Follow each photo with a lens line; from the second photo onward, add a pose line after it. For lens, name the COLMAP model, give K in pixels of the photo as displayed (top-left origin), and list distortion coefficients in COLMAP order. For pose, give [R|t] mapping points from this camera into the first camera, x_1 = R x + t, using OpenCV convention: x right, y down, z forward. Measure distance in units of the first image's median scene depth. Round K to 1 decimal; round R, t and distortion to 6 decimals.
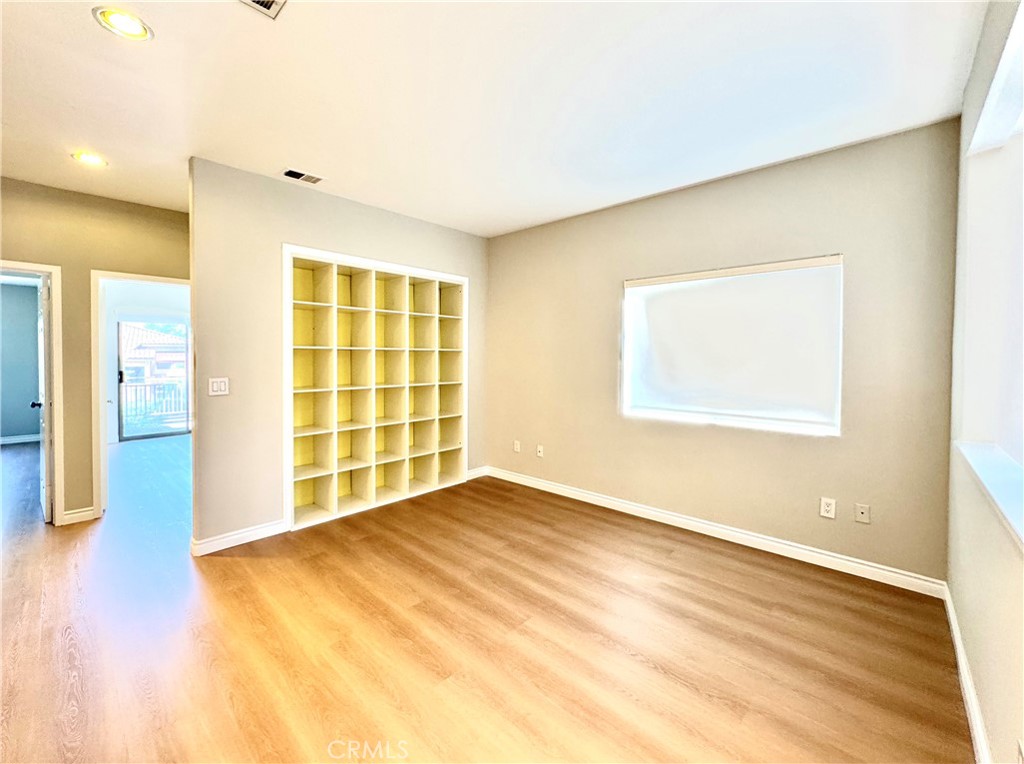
lens RADIAL K [[410.8, 0, 474.9], [0, 410.8, 360.3], [0, 0, 1]] dist [-0.008214, 0.000087]
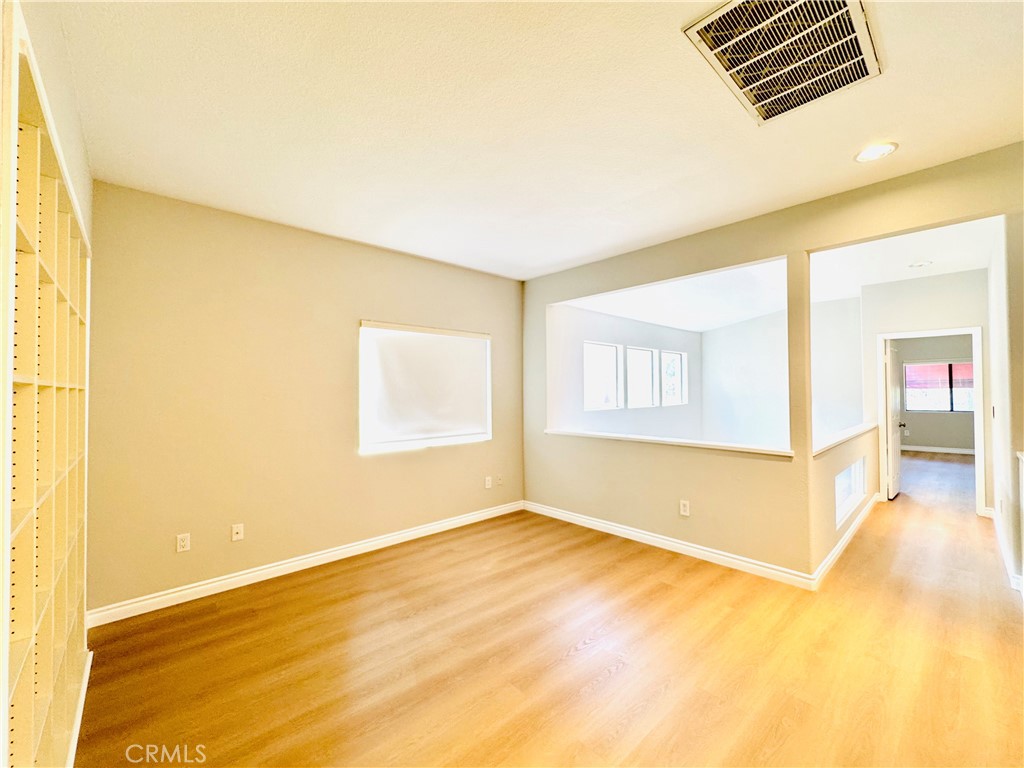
lens RADIAL K [[410.8, 0, 509.3], [0, 410.8, 383.8], [0, 0, 1]] dist [-0.008214, 0.000087]
pose [[0.074449, 0.013141, 0.997138, -0.763457], [0.022729, 0.999631, -0.014870, -0.017034], [-0.996966, 0.023771, 0.074123, 0.722096]]
